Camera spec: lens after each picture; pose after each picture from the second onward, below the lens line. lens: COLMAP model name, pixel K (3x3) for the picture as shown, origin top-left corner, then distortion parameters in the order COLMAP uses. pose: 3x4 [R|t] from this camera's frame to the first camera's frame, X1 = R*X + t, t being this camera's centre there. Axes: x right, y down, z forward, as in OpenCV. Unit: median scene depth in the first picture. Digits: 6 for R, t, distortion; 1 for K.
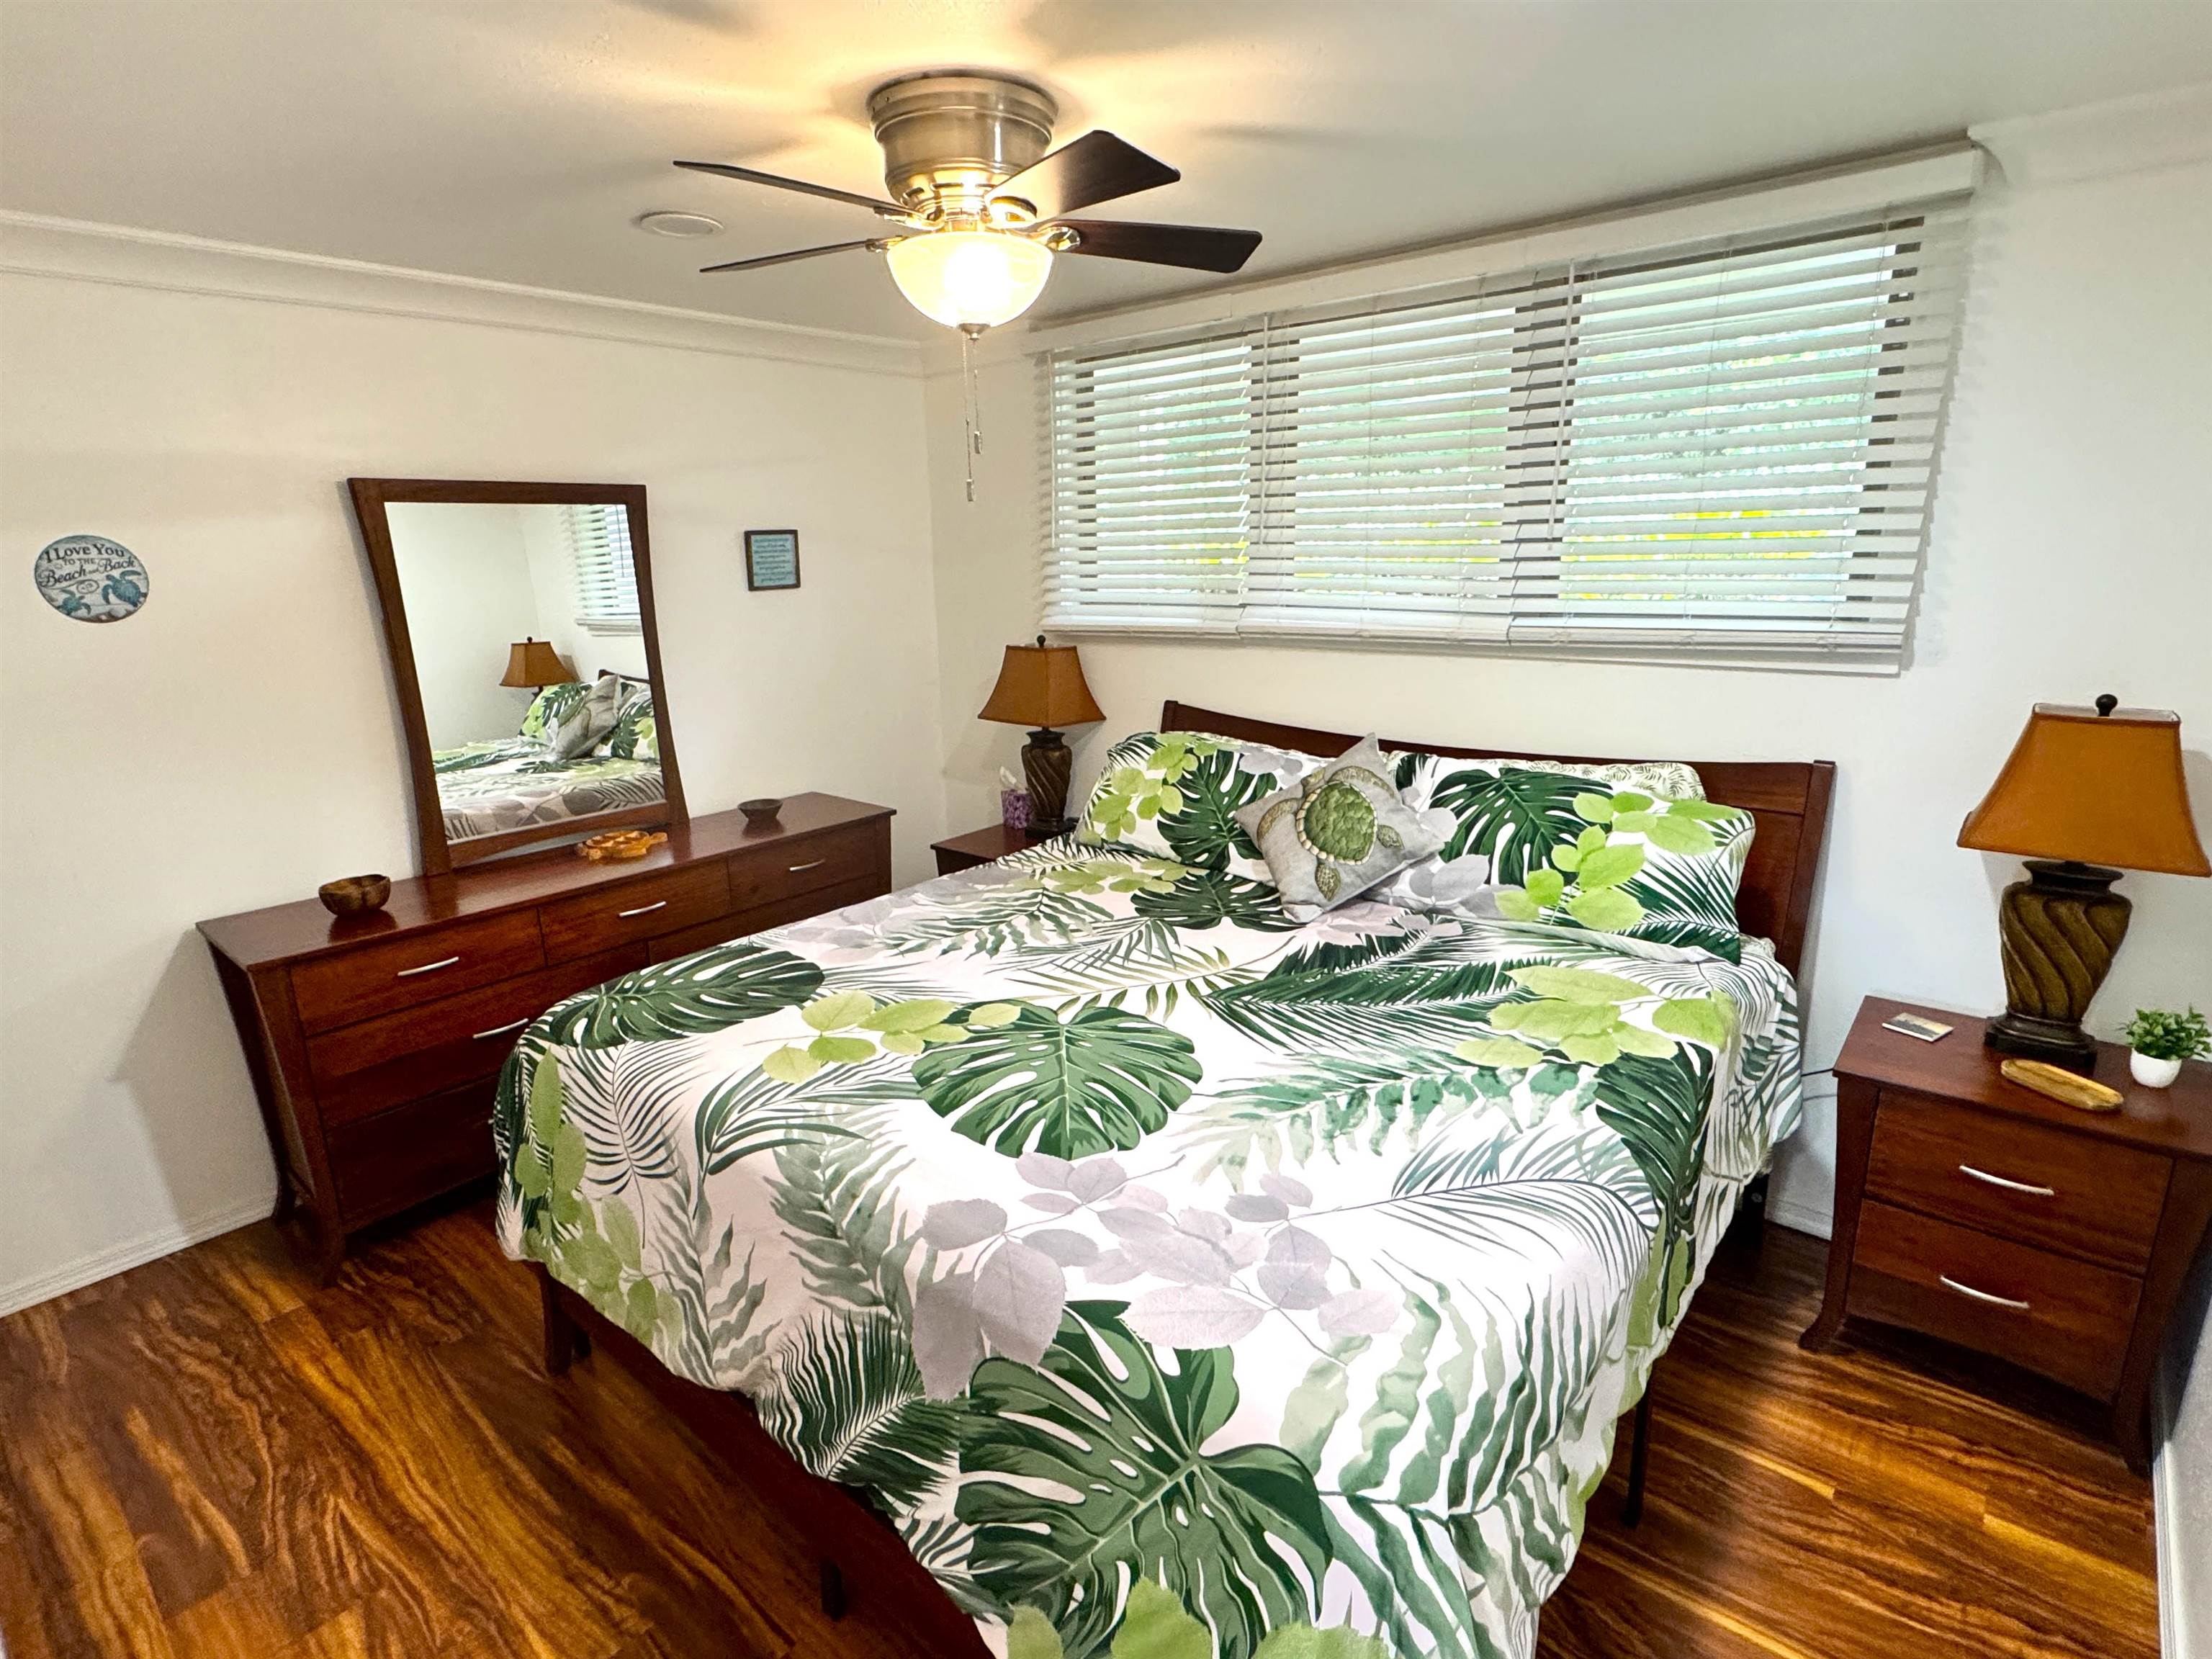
lens RADIAL K [[1127.5, 0, 1109.0], [0, 1127.5, 836.2], [0, 0, 1]] dist [0.005015, 0.000726]
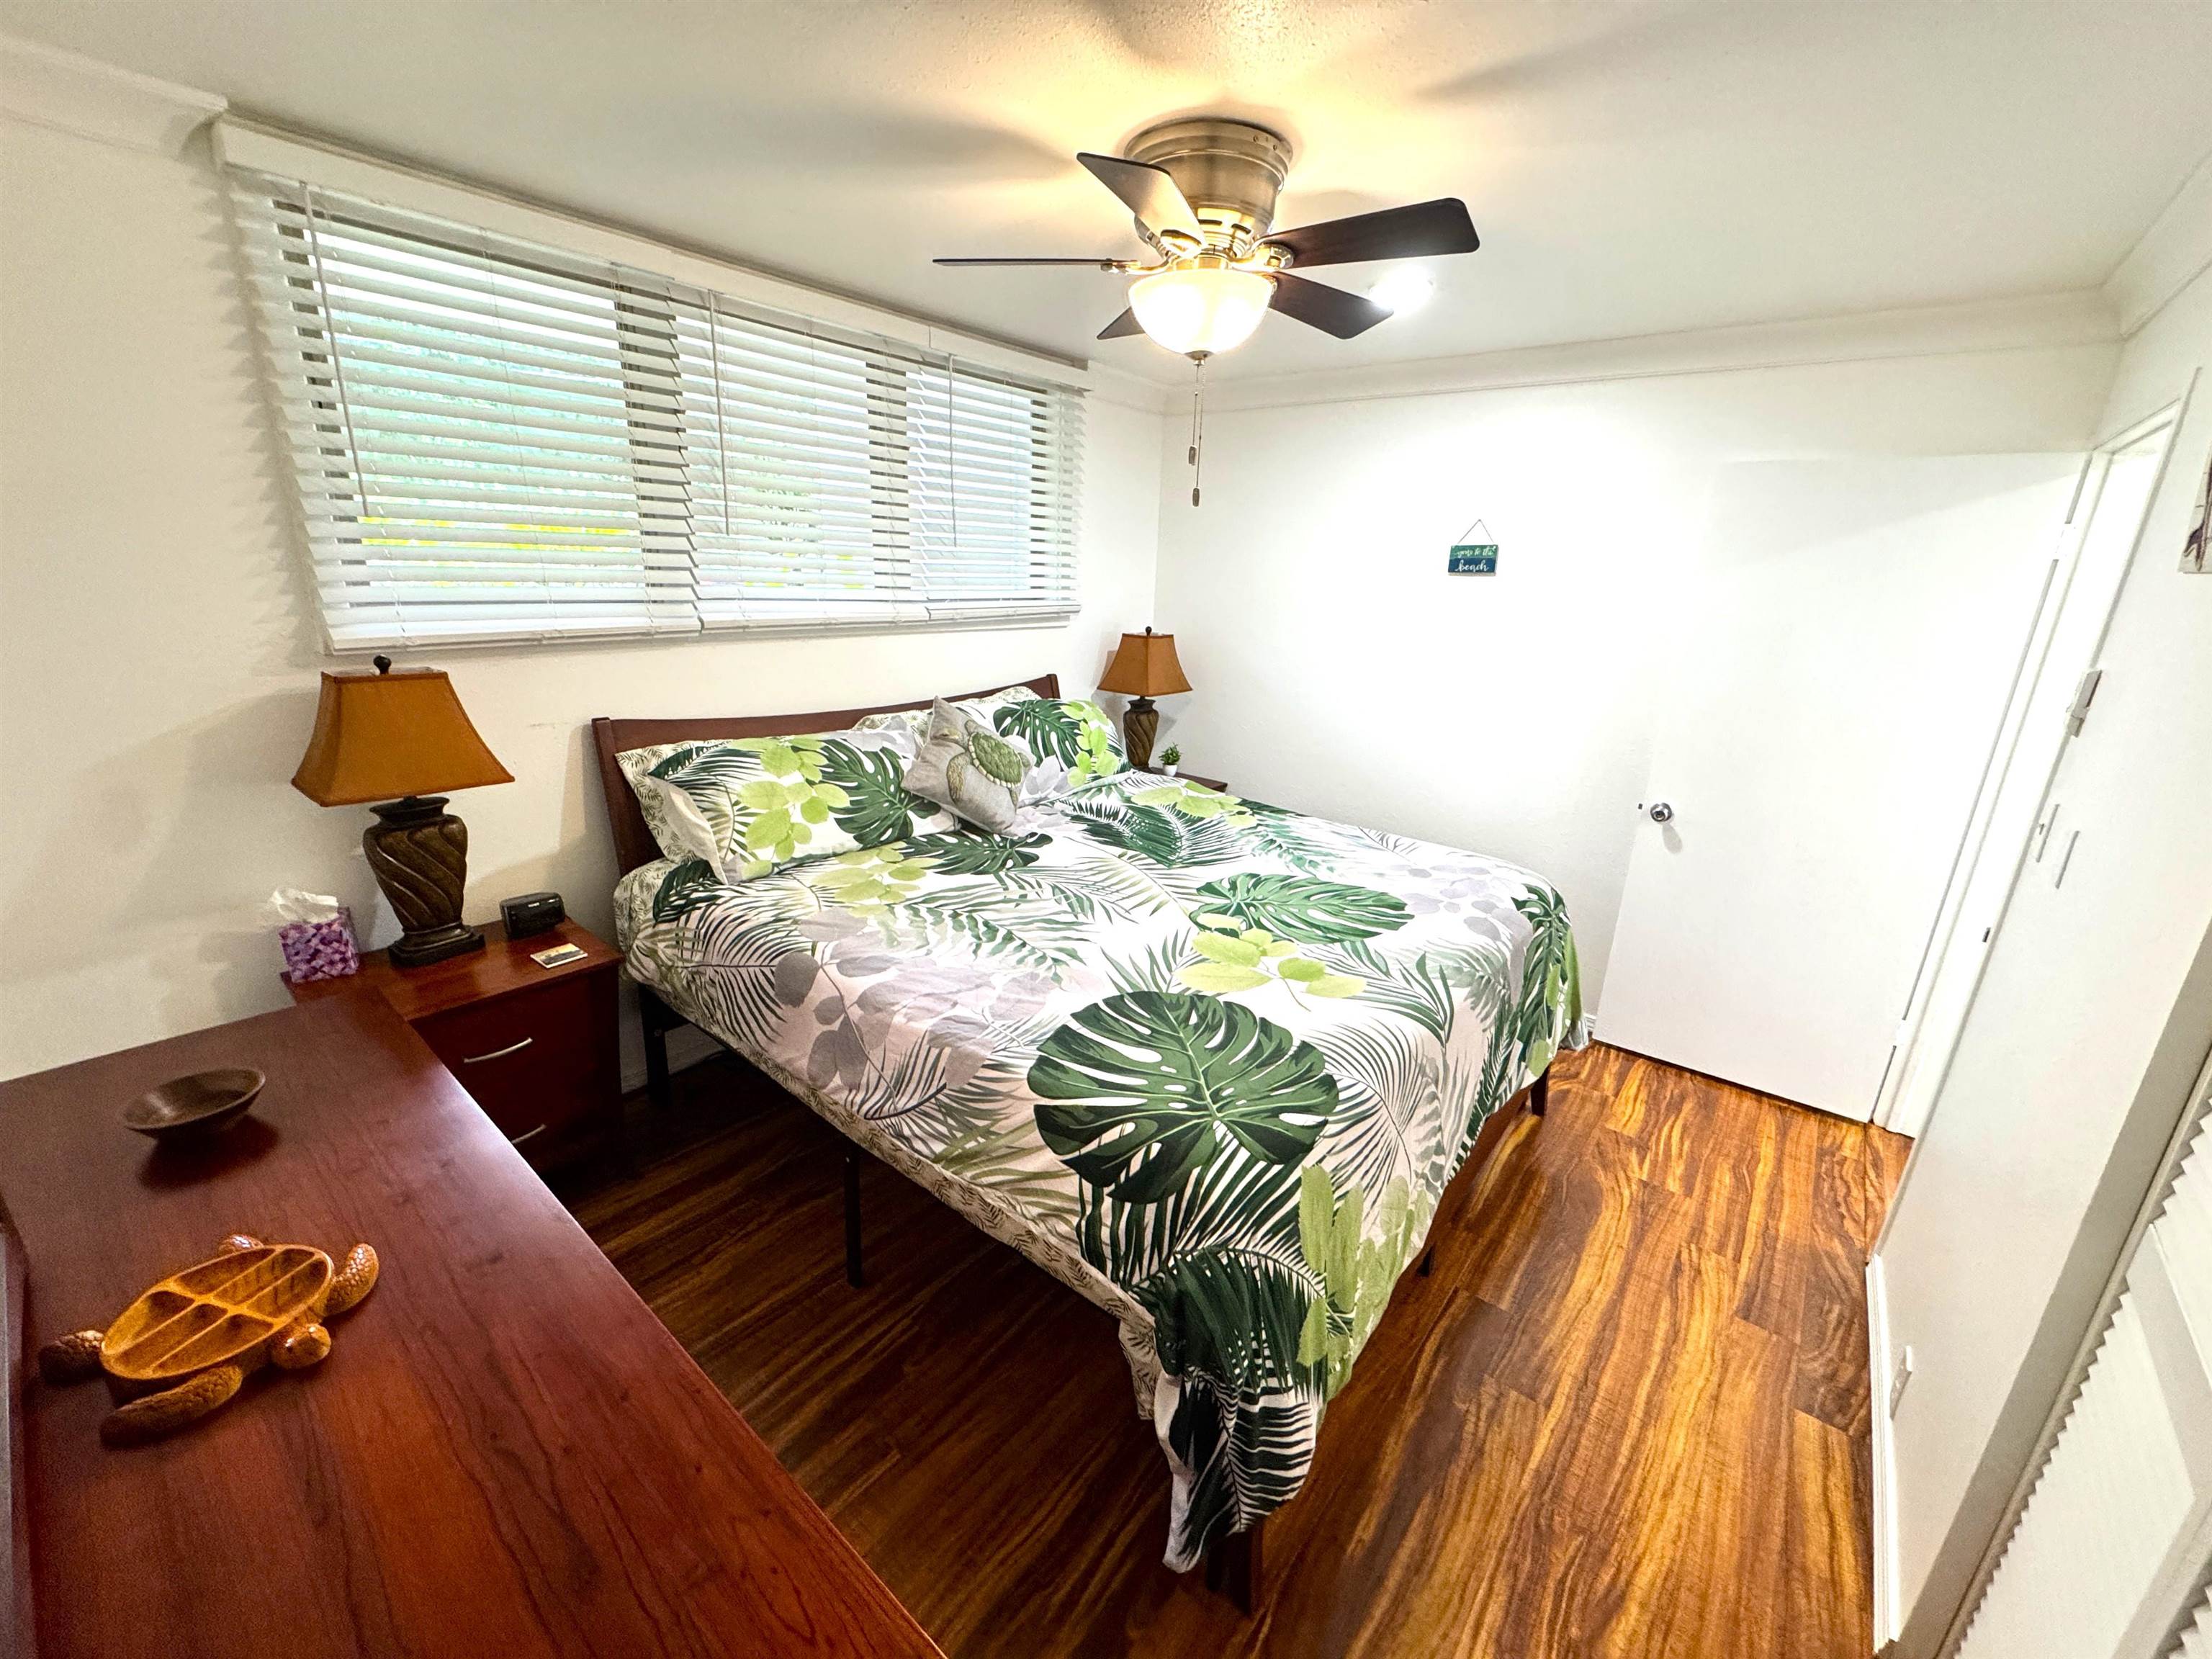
lens RADIAL K [[883.1, 0, 1108.1], [0, 883.1, 829.6], [0, 0, 1]] dist [-0.004059, 0.000486]
pose [[-0.026460, -0.267145, 0.963293, -0.937894], [0.216574, 0.939212, 0.266415, -0.209827], [-0.975908, 0.215674, 0.033005, 0.973963]]
